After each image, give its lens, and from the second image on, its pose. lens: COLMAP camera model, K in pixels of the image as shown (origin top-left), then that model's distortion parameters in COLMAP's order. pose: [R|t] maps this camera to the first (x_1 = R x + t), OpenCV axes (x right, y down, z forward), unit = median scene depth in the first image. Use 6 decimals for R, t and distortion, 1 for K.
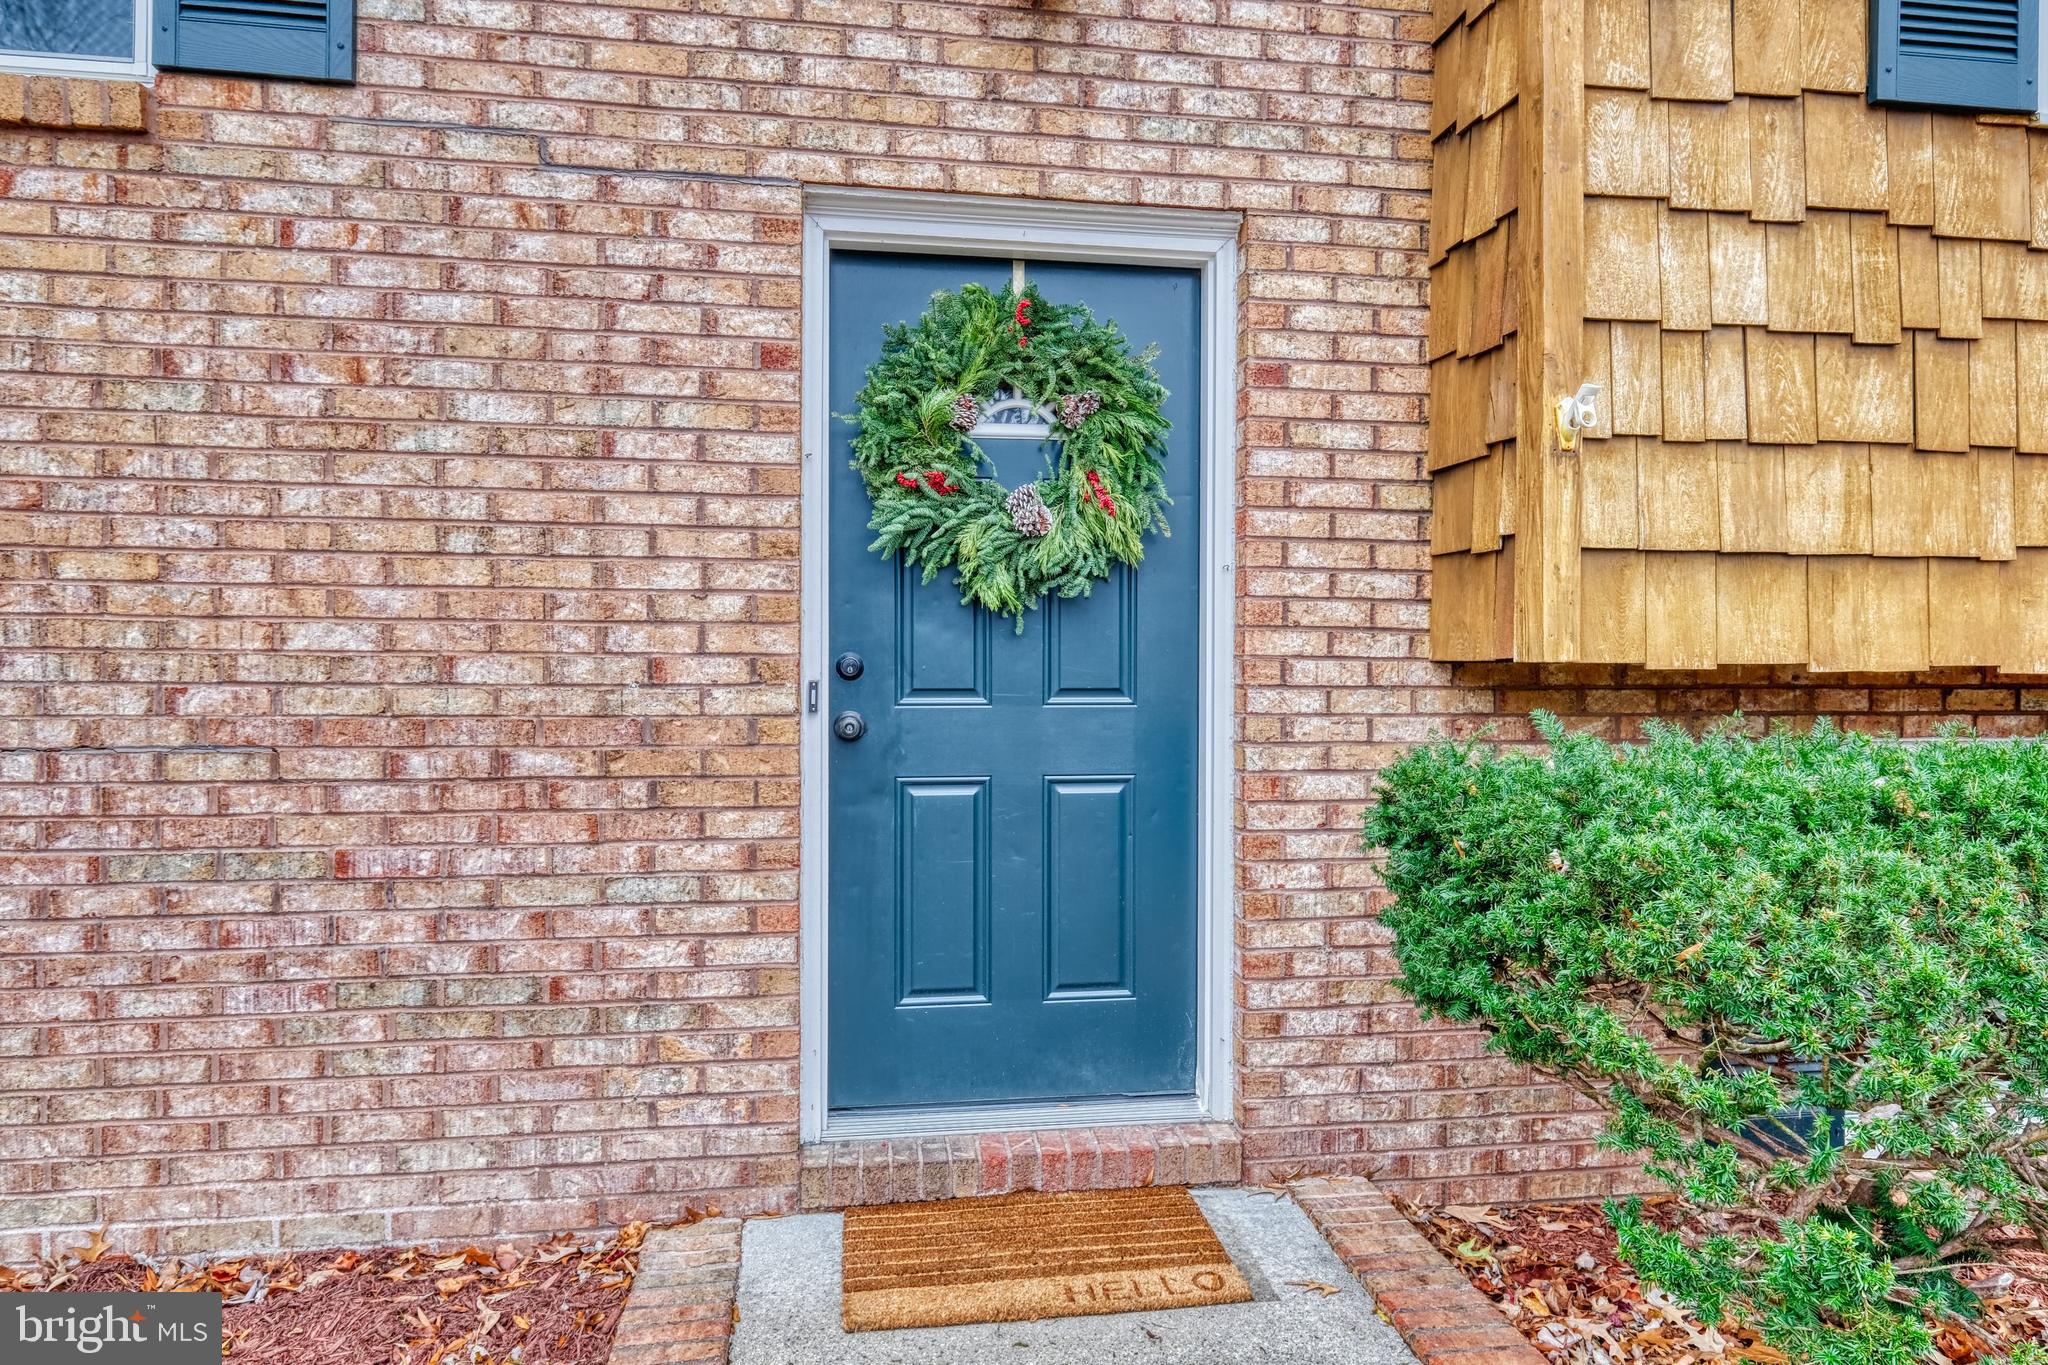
lens RADIAL K [[1290.3, 0, 1036.3], [0, 1290.3, 668.7], [0, 0, 1]] dist [0.008437, 0.001083]
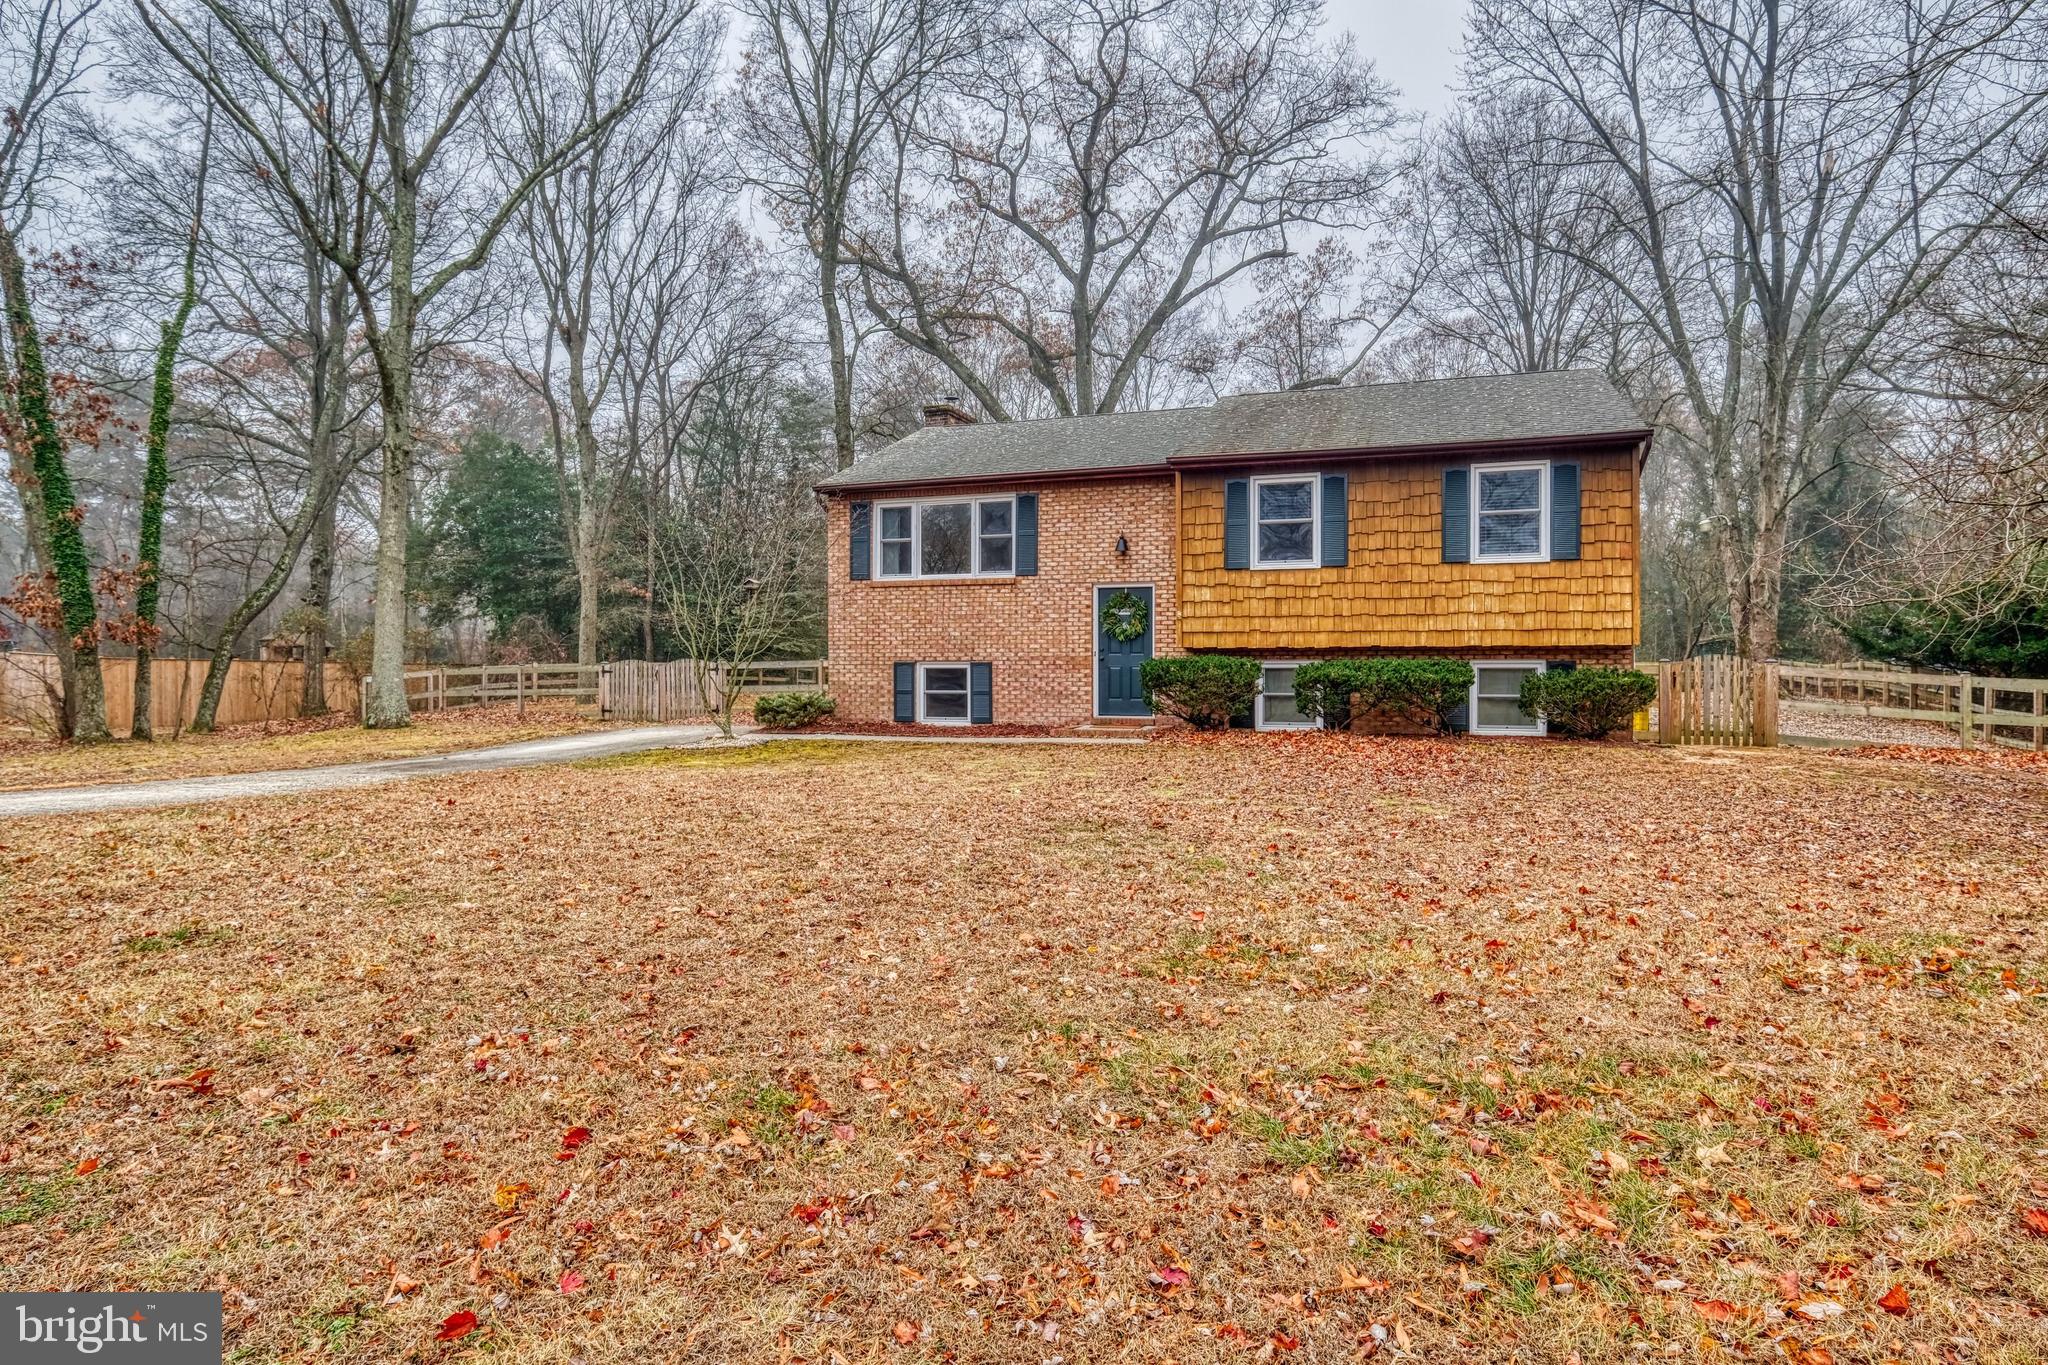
lens RADIAL K [[1153.0, 0, 1027.8], [0, 1153.0, 666.0], [0, 0, 1]] dist [0.005243, -0.000455]
pose [[0.885721, -0.004819, -0.464194, 2.570166], [0.002636, 0.999982, -0.005352, 0.129496], [0.464211, 0.003517, 0.885717, -5.031571]]
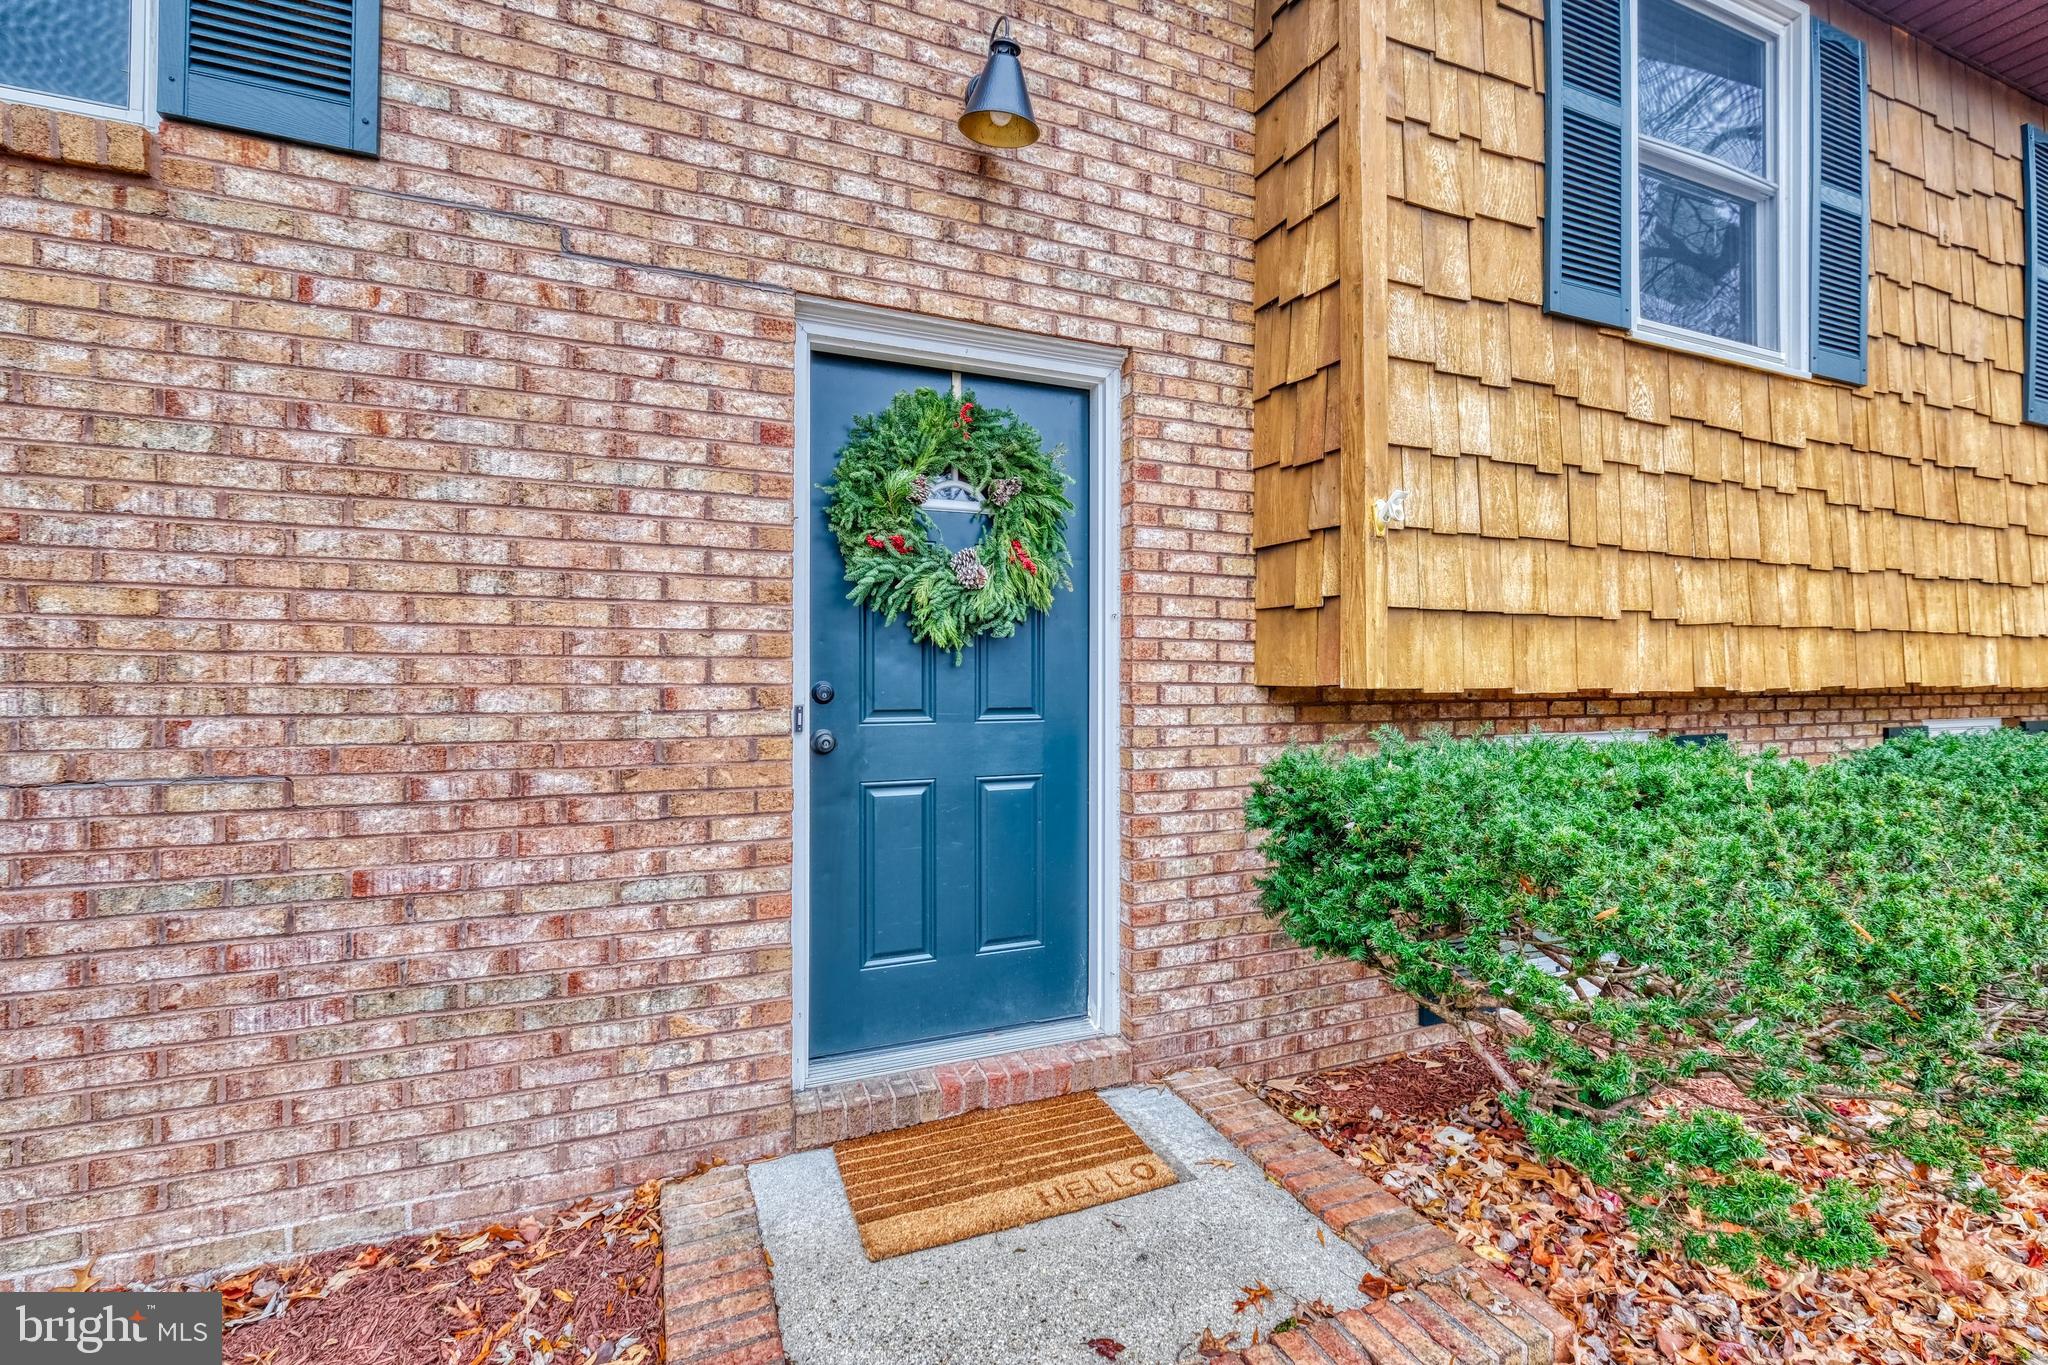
lens RADIAL K [[899.1, 0, 1036.3], [0, 899.1, 670.8], [0, 0, 1]] dist [-0.007547, 0.003001]
pose [[0.969140, -0.000925, 0.246511, -0.175146], [0.003078, 0.999960, -0.008348, -0.016280], [-0.246493, 0.008849, 0.969104, 0.143118]]
